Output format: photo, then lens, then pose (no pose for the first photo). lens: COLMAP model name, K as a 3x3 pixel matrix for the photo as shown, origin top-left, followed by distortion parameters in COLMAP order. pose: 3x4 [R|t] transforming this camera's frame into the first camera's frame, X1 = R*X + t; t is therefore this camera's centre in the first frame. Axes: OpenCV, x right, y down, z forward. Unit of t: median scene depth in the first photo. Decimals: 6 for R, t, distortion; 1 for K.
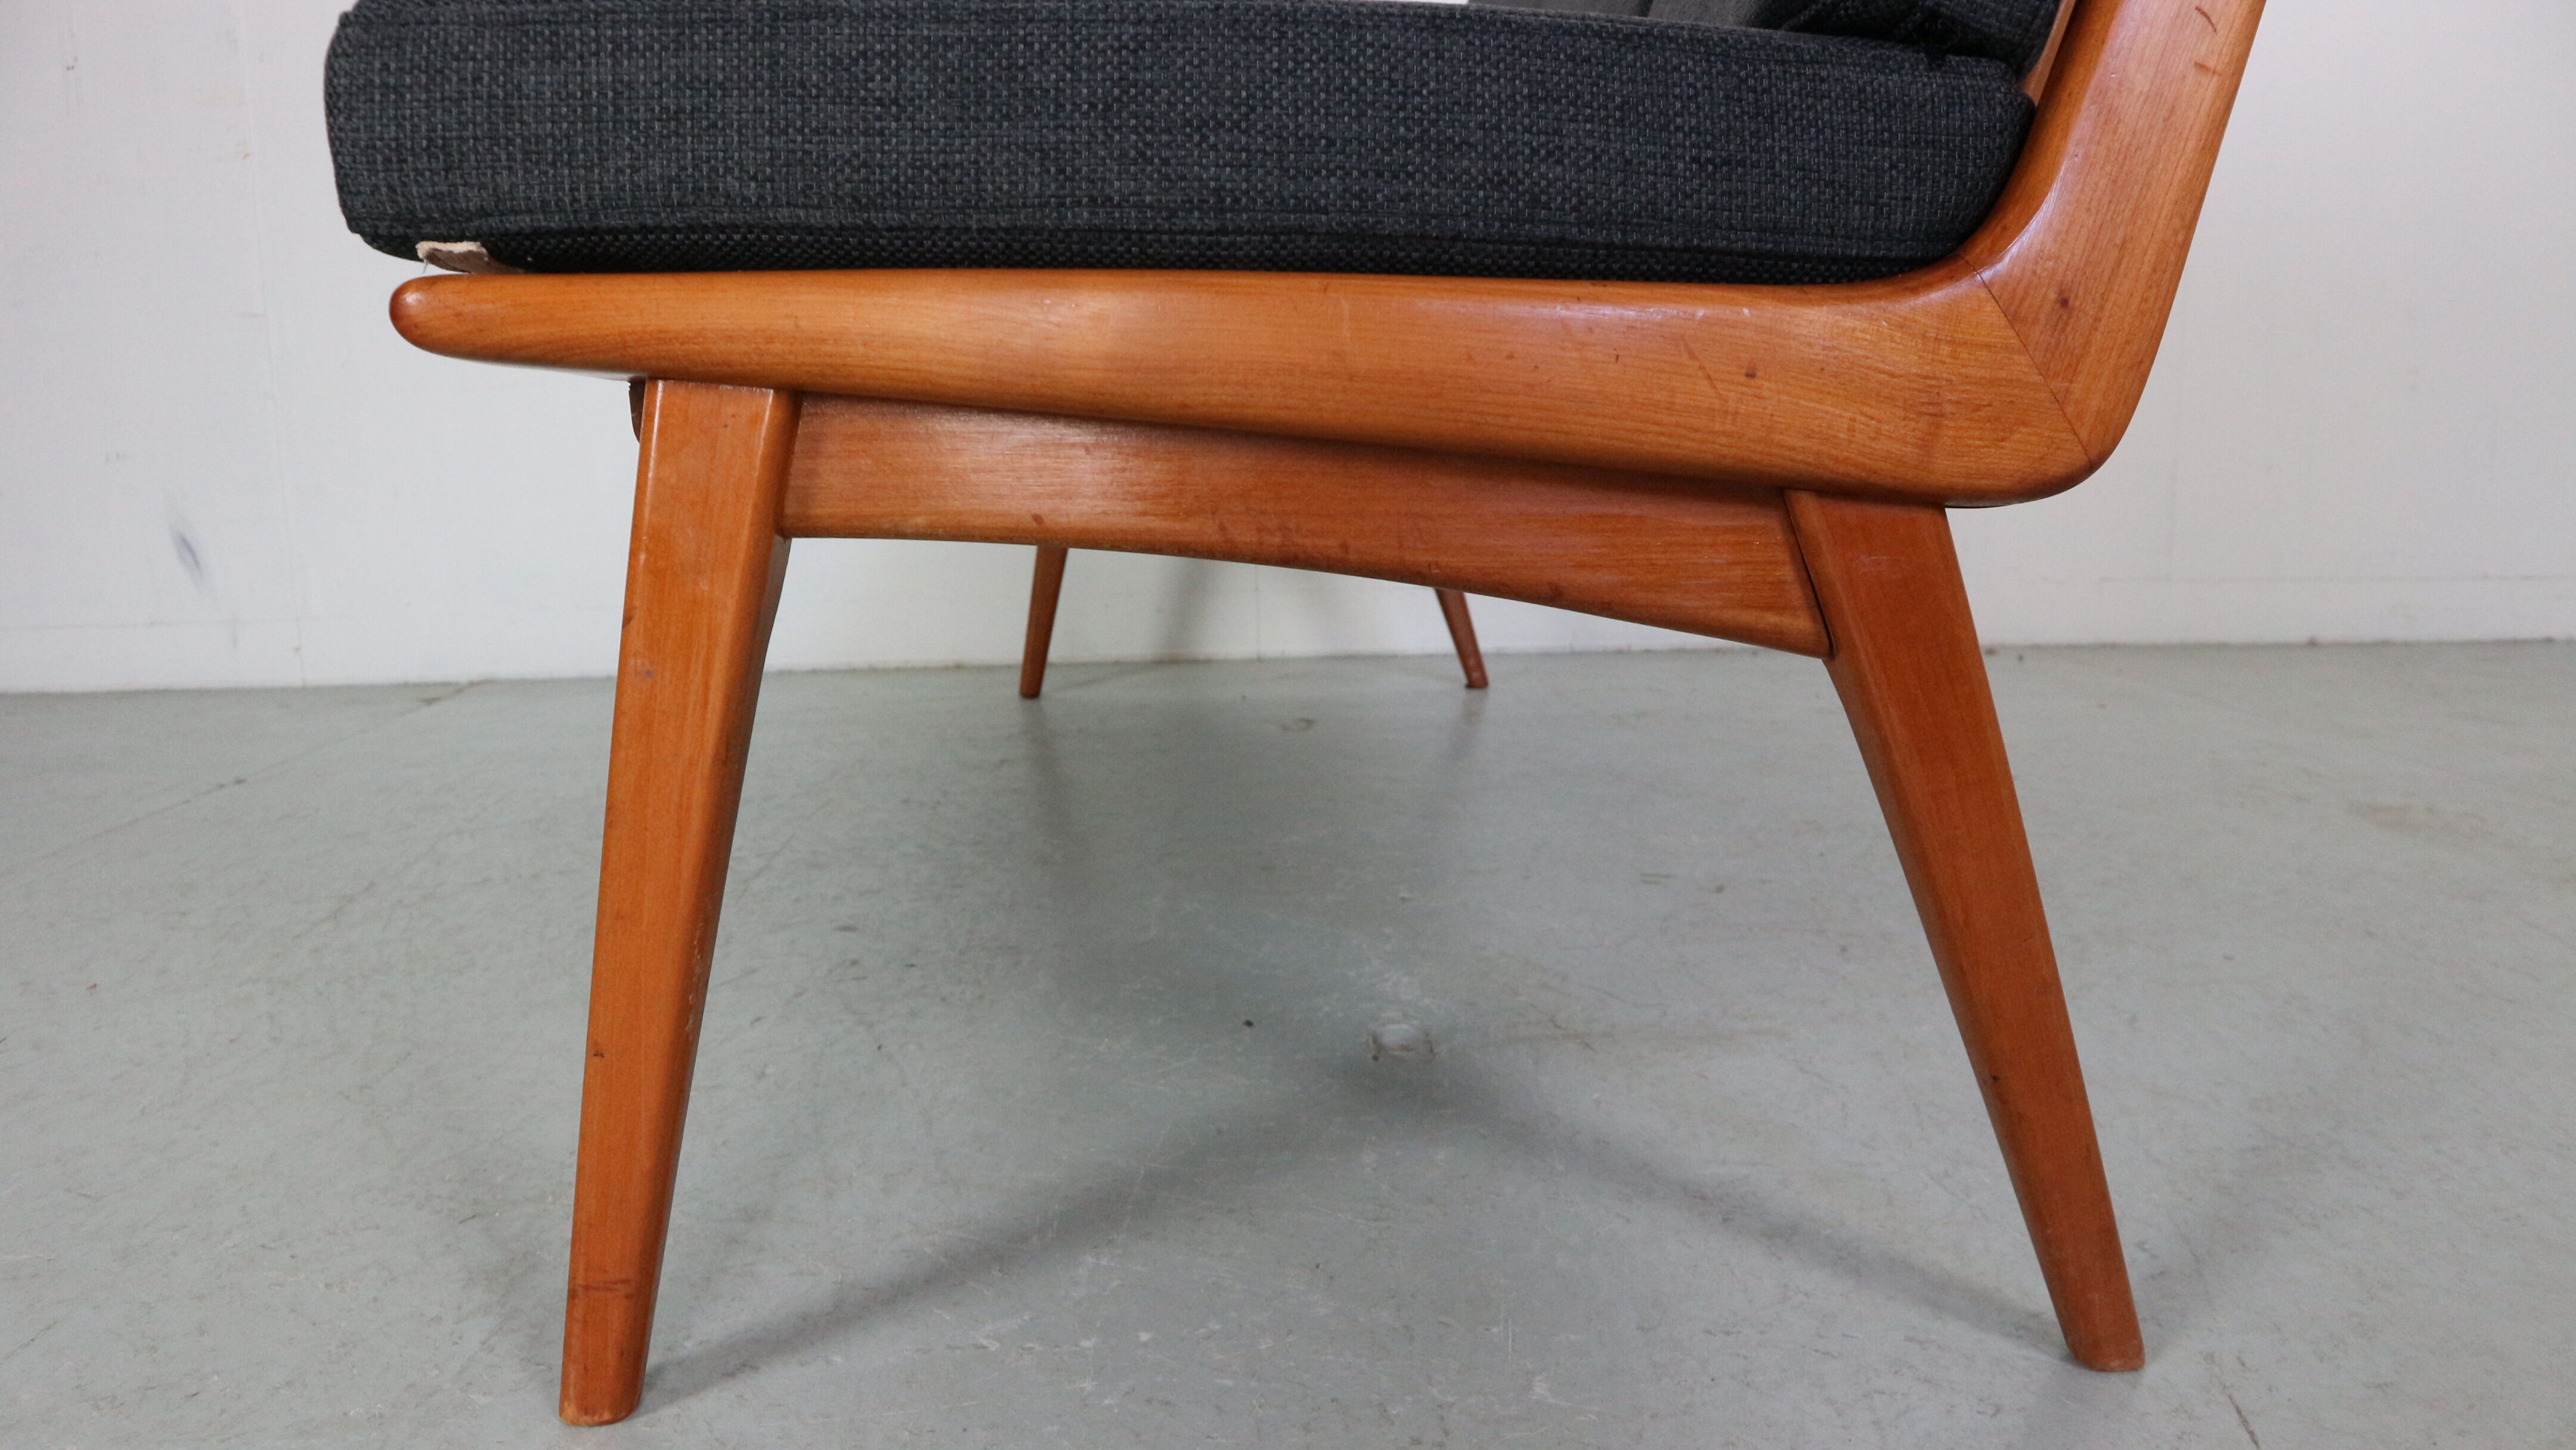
lens RADIAL K [[1799.0, 0, 1304.2], [0, 1799.0, 737.0], [0, 0, 1]] dist [-0.123697, 0.074341]
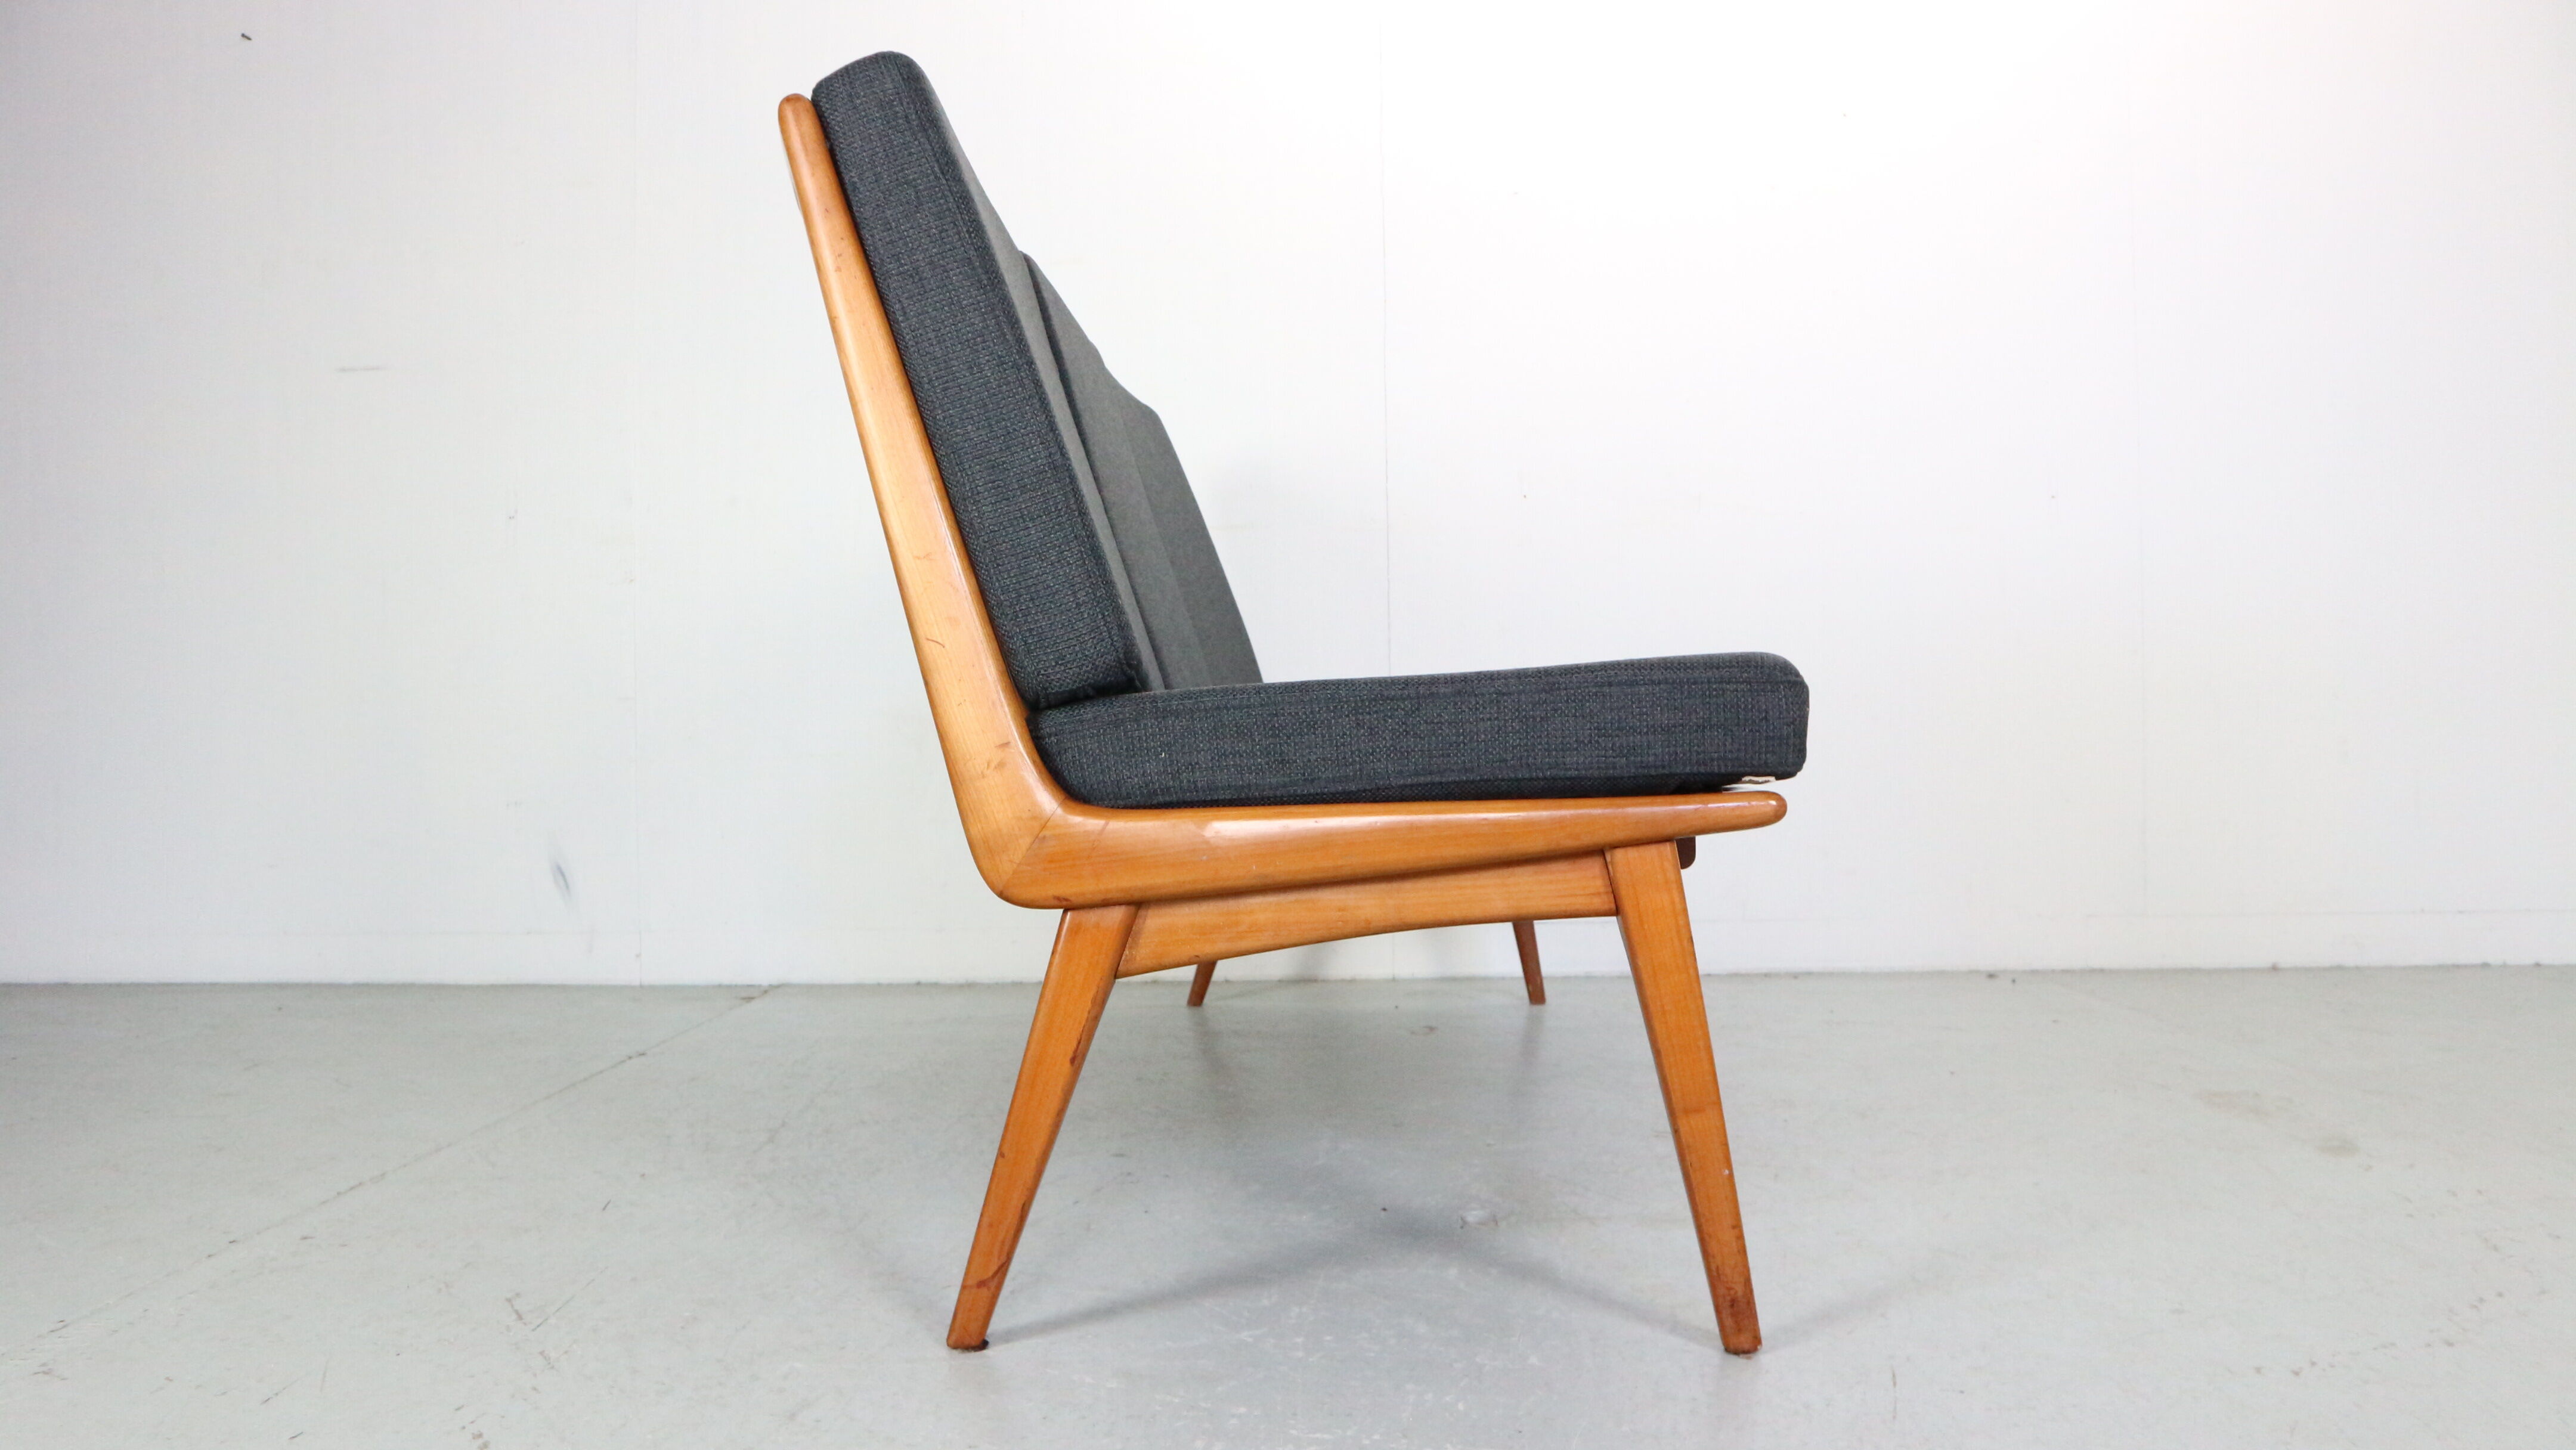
lens RADIAL K [[1797.7, 0, 1301.0], [0, 1797.7, 749.8], [0, 0, 1]] dist [-0.096826, 0.045082]
pose [[0.997020, 0.003052, -0.077089, 0.027132], [-0.015901, 0.985892, -0.166627, 0.036079], [0.075492, 0.167356, 0.983002, -1.023974]]
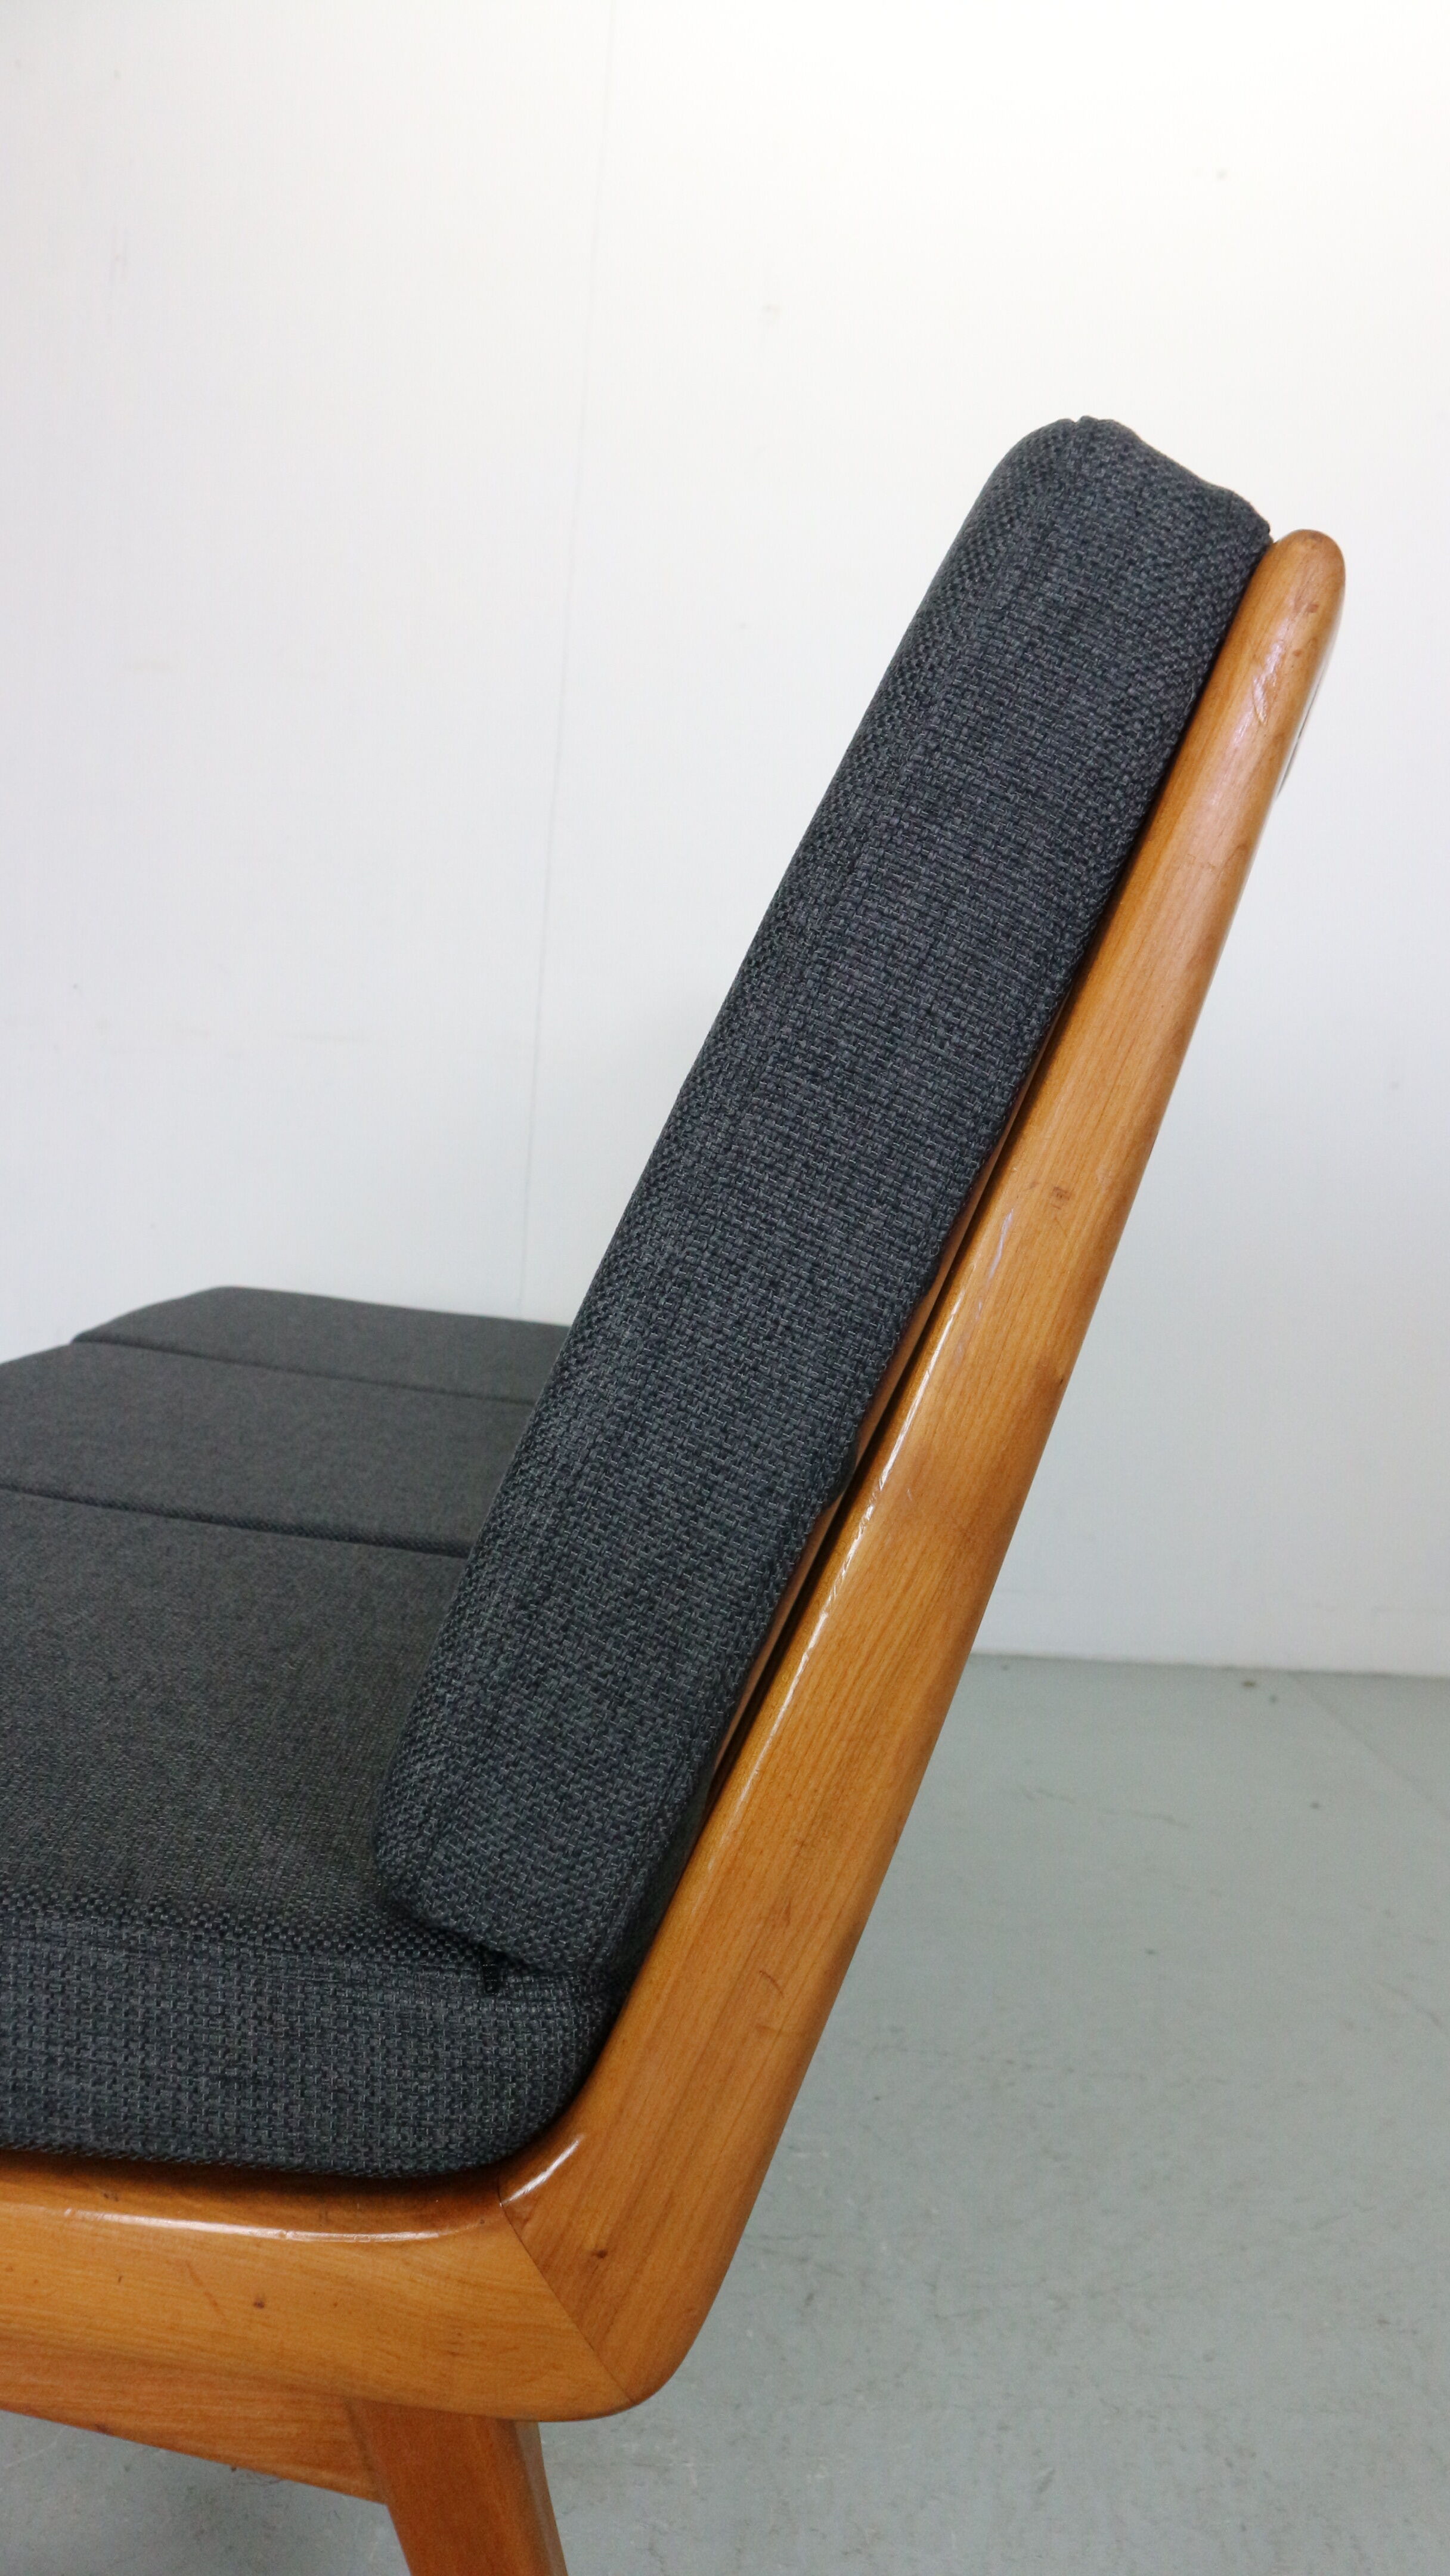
lens RADIAL K [[1799.0, 0, 785.7], [0, 1799.0, 1272.1], [0, 0, 1]] dist [-0.123697, 0.074341]
pose [[0.996348, 0.085279, 0.004231, 0.420638], [-0.084437, 0.991448, -0.099508, -0.598844], [-0.012681, 0.098787, 0.995028, 0.010261]]
